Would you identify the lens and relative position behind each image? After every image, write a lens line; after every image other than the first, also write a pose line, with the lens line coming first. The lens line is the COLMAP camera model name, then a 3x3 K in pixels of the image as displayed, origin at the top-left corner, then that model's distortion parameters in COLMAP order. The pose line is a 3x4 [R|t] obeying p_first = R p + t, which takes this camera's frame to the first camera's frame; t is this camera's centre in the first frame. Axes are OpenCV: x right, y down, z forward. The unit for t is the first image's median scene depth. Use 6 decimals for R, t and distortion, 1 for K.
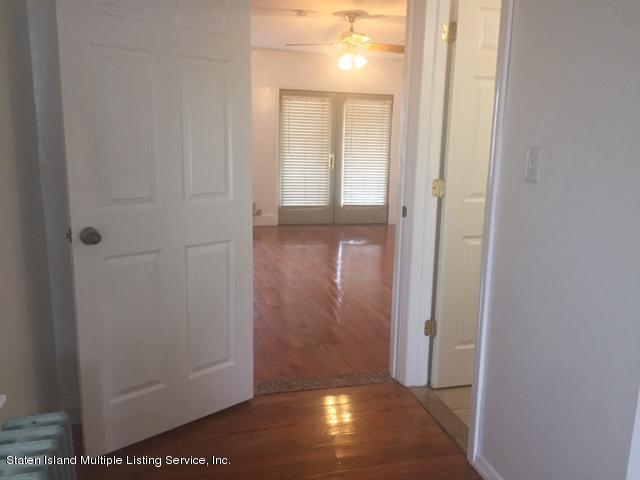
lens RADIAL K [[539.6, 0, 319.0], [0, 539.6, 243.6], [0, 0, 1]] dist [0.062346, -0.005455]
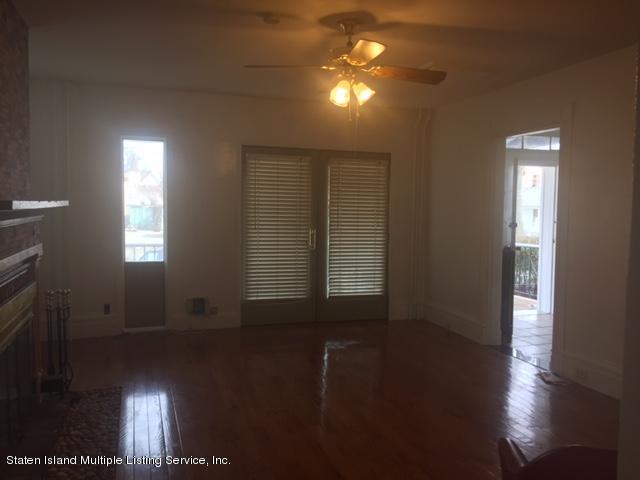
lens RADIAL K [[539.6, 0, 321.8], [0, 539.6, 239.4], [0, 0, 1]] dist [0.062346, -0.005455]
pose [[0.998079, -0.014101, 0.060323, -0.009706], [0.021797, 0.991418, -0.128903, -0.058489], [-0.057987, 0.129970, 0.989821, 0.274868]]
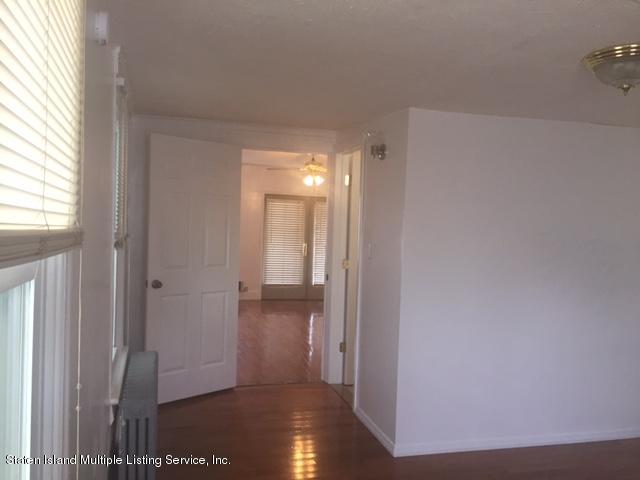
lens RADIAL K [[539.6, 0, 319.5], [0, 539.6, 240.9], [0, 0, 1]] dist [0.062346, -0.005455]
pose [[0.999791, 0.009434, 0.018161, 0.036359], [-0.006271, 0.985941, -0.166976, 0.041171], [-0.019481, 0.166828, 0.985794, -0.260267]]
